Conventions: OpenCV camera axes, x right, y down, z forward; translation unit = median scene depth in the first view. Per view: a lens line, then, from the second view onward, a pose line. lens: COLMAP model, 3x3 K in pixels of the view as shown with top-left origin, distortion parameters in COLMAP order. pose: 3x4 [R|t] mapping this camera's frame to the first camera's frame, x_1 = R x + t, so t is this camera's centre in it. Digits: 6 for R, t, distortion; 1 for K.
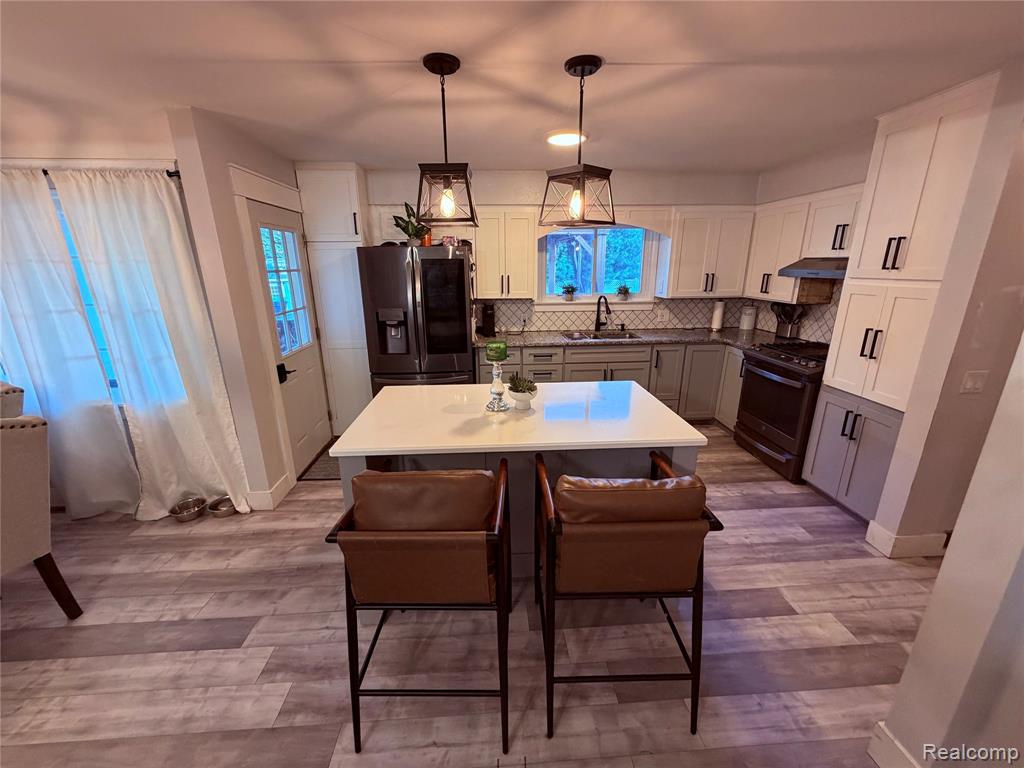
lens RADIAL K [[407.8, 0, 510.6], [0, 407.8, 384.8], [0, 0, 1]] dist [-0.000618, 0.000187]
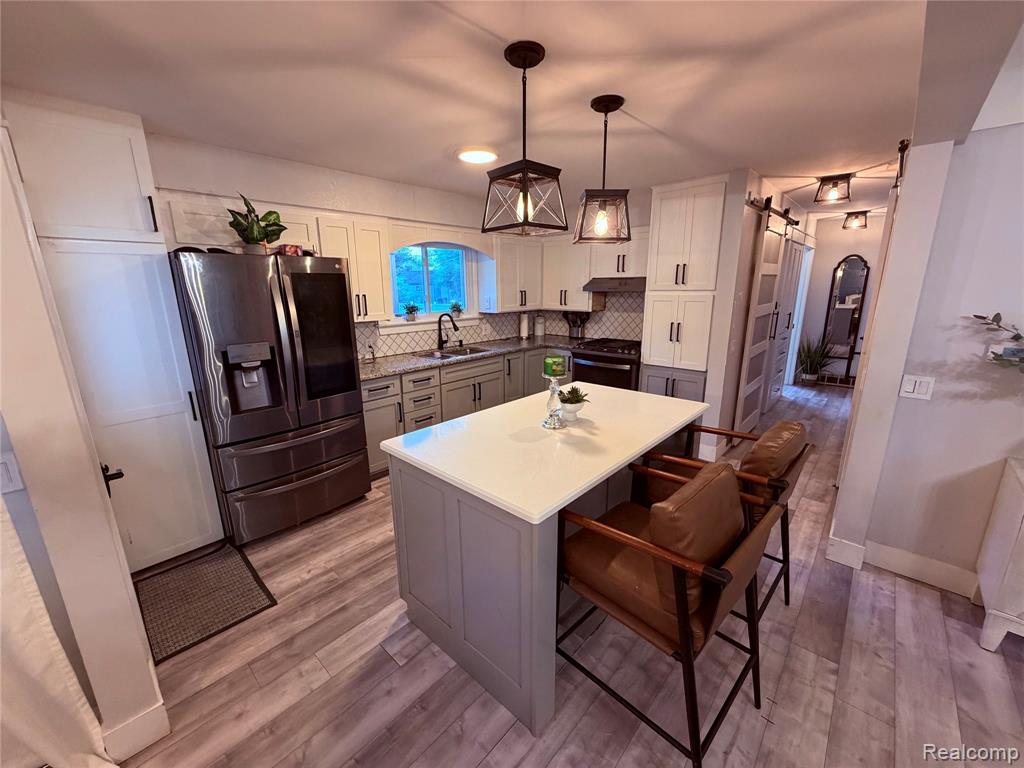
lens RADIAL K [[407.8, 0, 512.0], [0, 407.8, 384.6], [0, 0, 1]] dist [-0.000618, 0.000187]
pose [[0.717719, -0.164104, 0.676720, -0.392714], [0.200778, 0.979329, 0.024544, -0.042835], [-0.666759, 0.118255, 0.735831, 0.188326]]
